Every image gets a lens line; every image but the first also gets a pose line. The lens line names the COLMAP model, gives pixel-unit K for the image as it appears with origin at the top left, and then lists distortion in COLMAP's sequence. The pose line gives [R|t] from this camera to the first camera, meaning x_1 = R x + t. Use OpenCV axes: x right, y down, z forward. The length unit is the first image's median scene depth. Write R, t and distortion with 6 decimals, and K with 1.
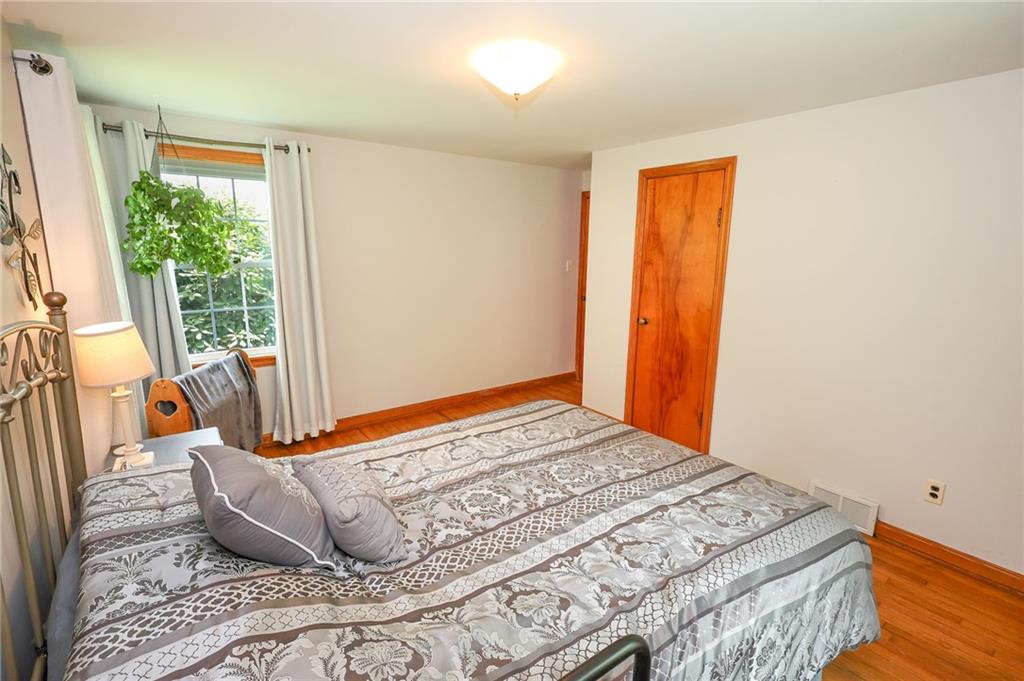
lens RADIAL K [[474.9, 0, 509.2], [0, 474.9, 340.7], [0, 0, 1]] dist [-0.001885, 0.000155]
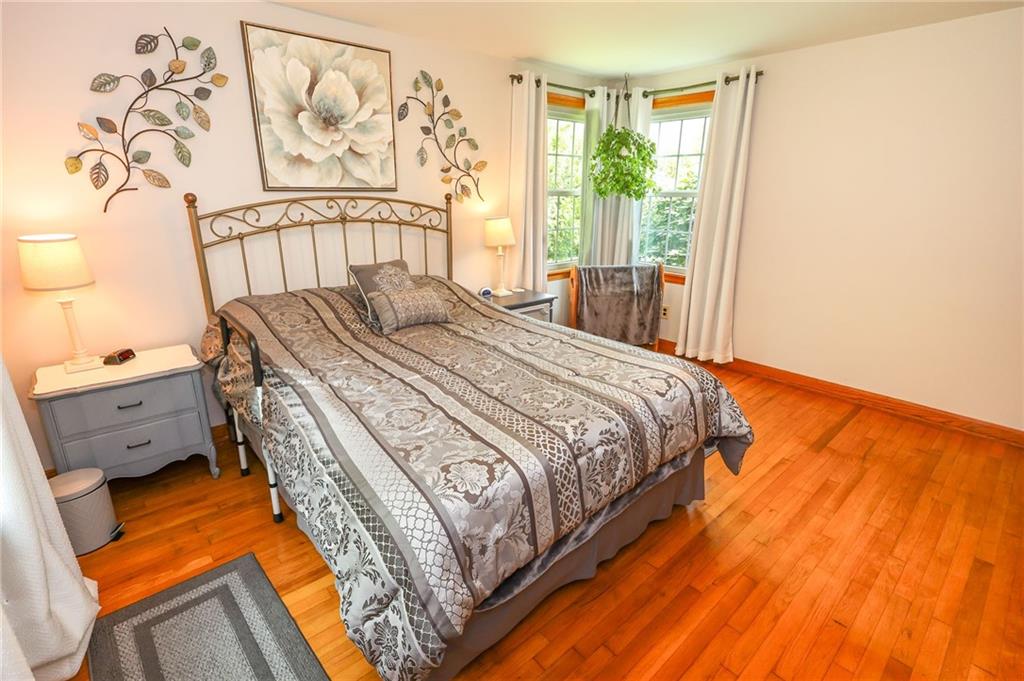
lens RADIAL K [[474.9, 0, 510.9], [0, 474.9, 332.6], [0, 0, 1]] dist [-0.001885, 0.000155]
pose [[0.106462, 0.282980, -0.953199, 0.926017], [-0.205470, 0.944217, 0.257365, -0.075571], [0.972855, 0.168454, 0.158667, 0.684262]]
